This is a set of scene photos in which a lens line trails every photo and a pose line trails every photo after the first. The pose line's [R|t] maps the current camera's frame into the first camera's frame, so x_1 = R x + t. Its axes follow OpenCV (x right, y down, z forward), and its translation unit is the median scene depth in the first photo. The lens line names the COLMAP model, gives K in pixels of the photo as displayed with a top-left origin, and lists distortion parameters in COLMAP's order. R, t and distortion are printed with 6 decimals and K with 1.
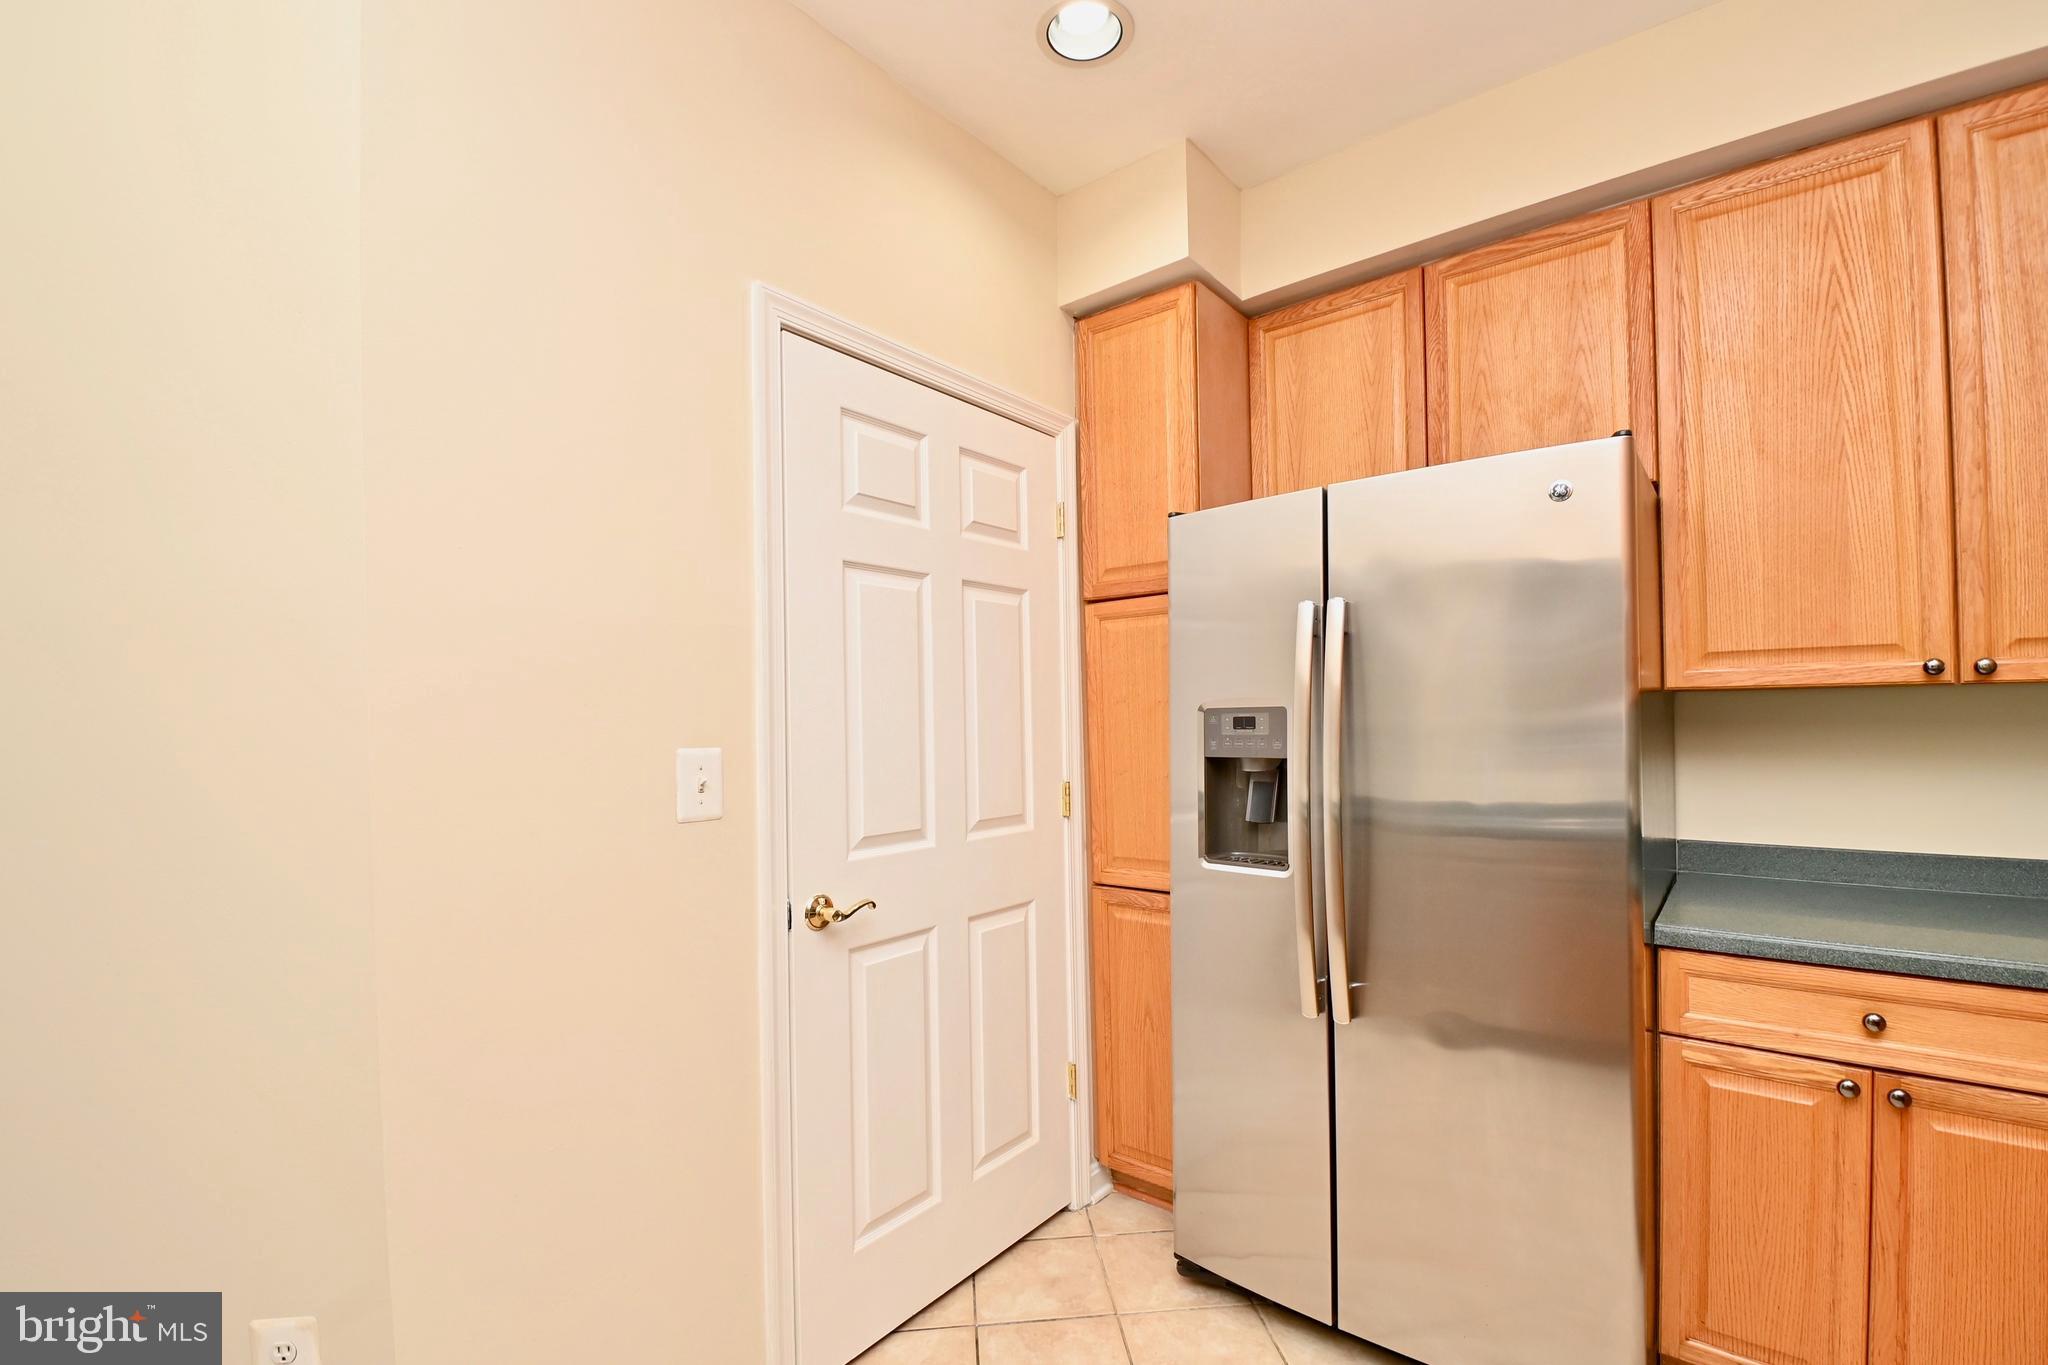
lens RADIAL K [[895.9, 0, 1047.8], [0, 895.9, 712.8], [0, 0, 1]] dist [0.010650, -0.018231]
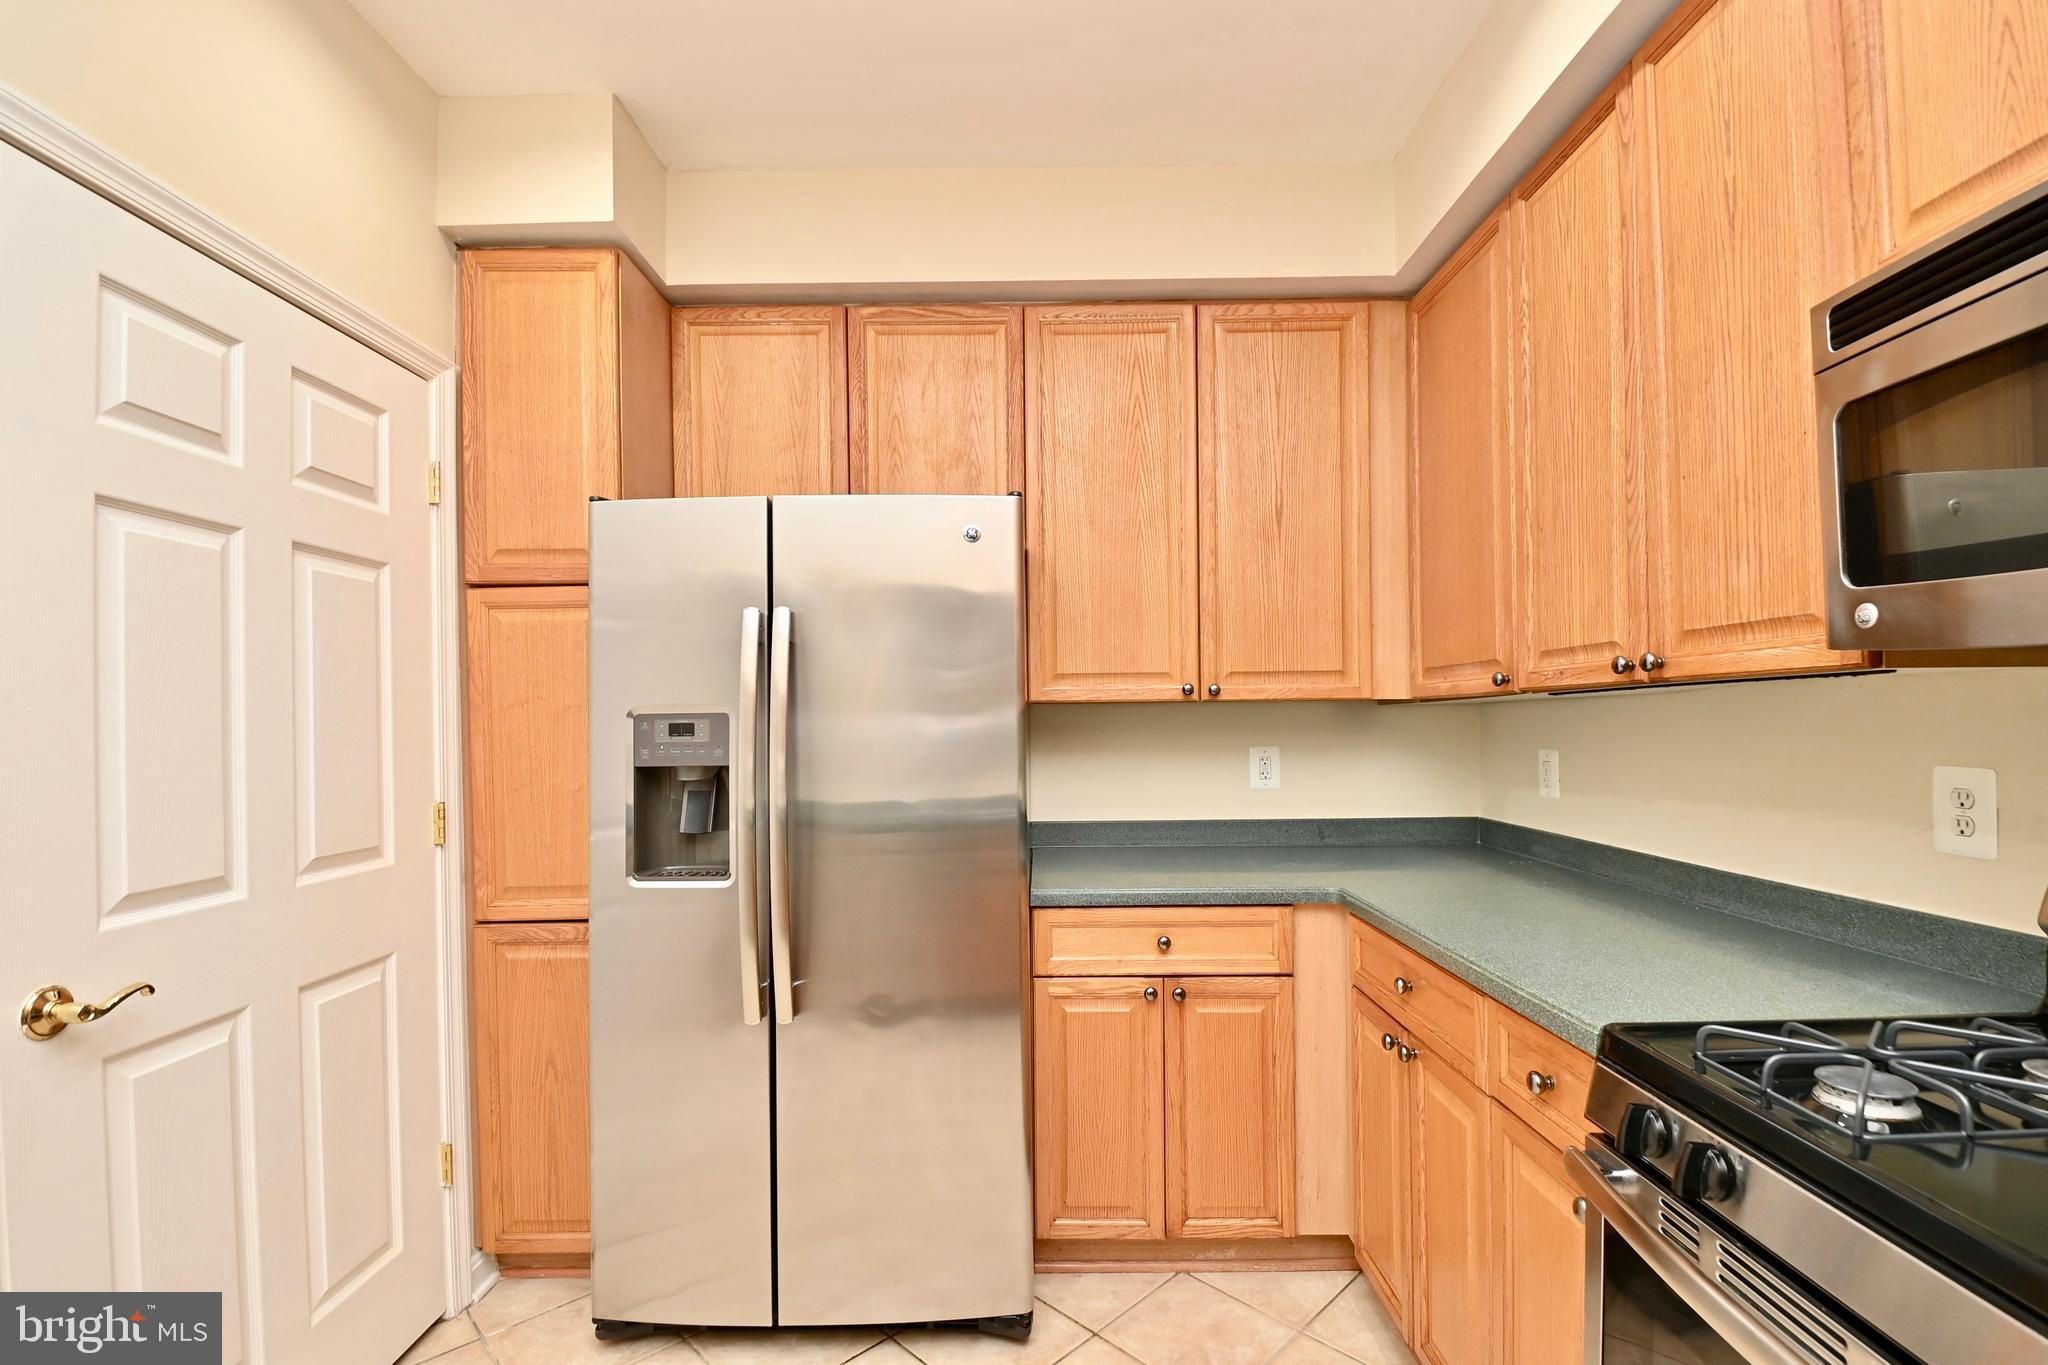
lens RADIAL K [[895.9, 0, 1038.5], [0, 895.9, 713.2], [0, 0, 1]] dist [0.010650, -0.018231]
pose [[0.778672, 0.008968, 0.627367, -0.083914], [-0.004054, 0.999949, -0.009263, 0.000886], [-0.627418, 0.004669, 0.778669, 0.018762]]
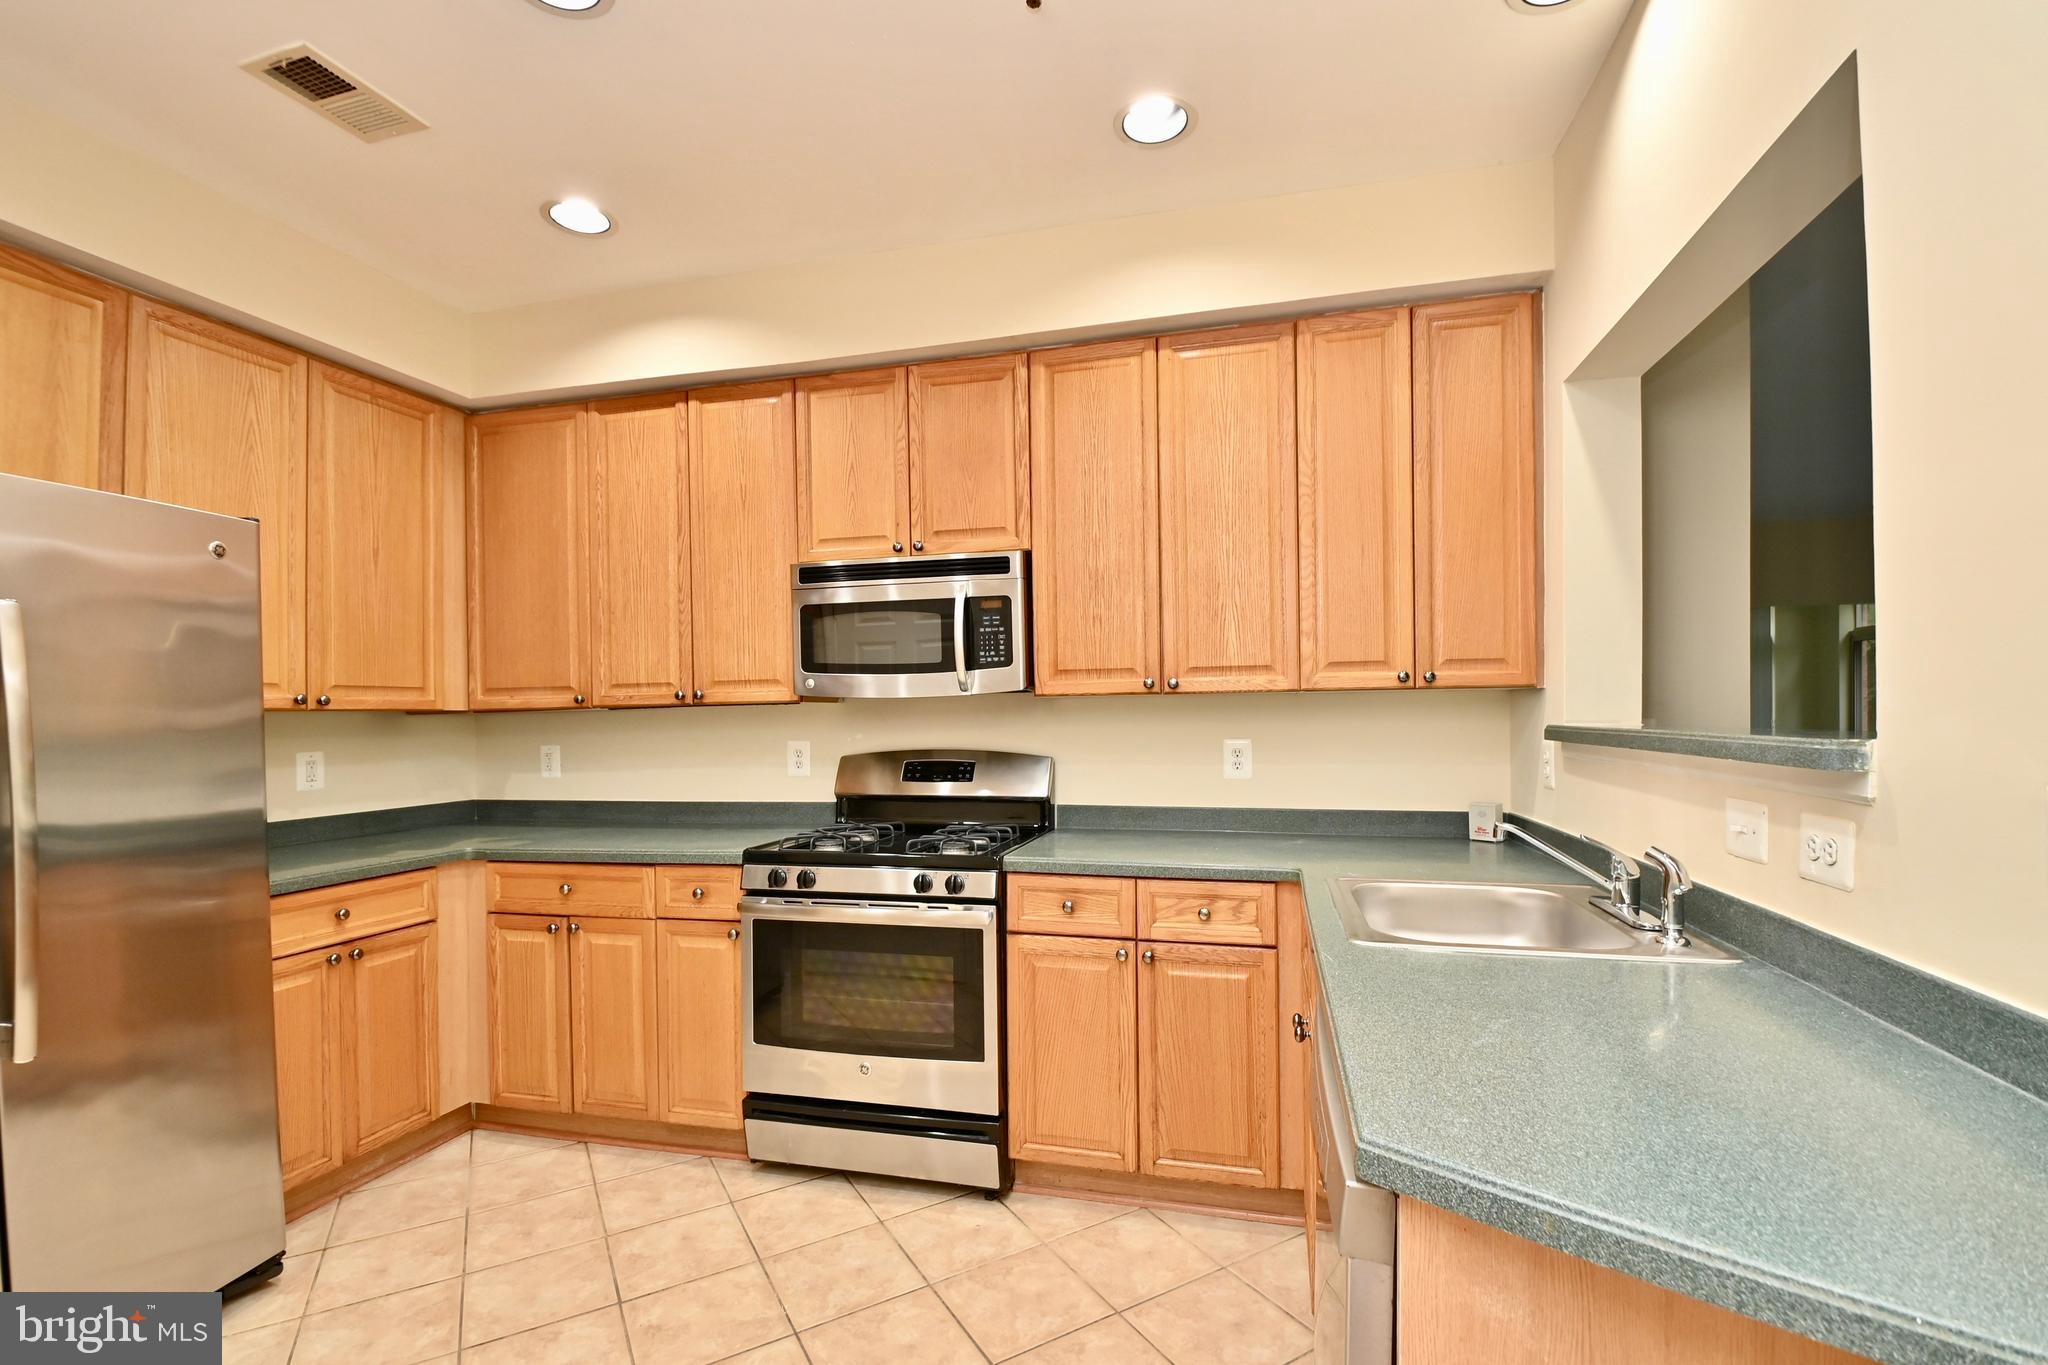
lens RADIAL K [[895.9, 0, 1041.6], [0, 895.9, 715.9], [0, 0, 1]] dist [0.010650, -0.018231]
pose [[-0.416967, 0.017512, 0.908753, -0.847879], [0.012581, 0.999830, -0.013495, 0.013326], [-0.908835, 0.005807, -0.417116, 0.382148]]
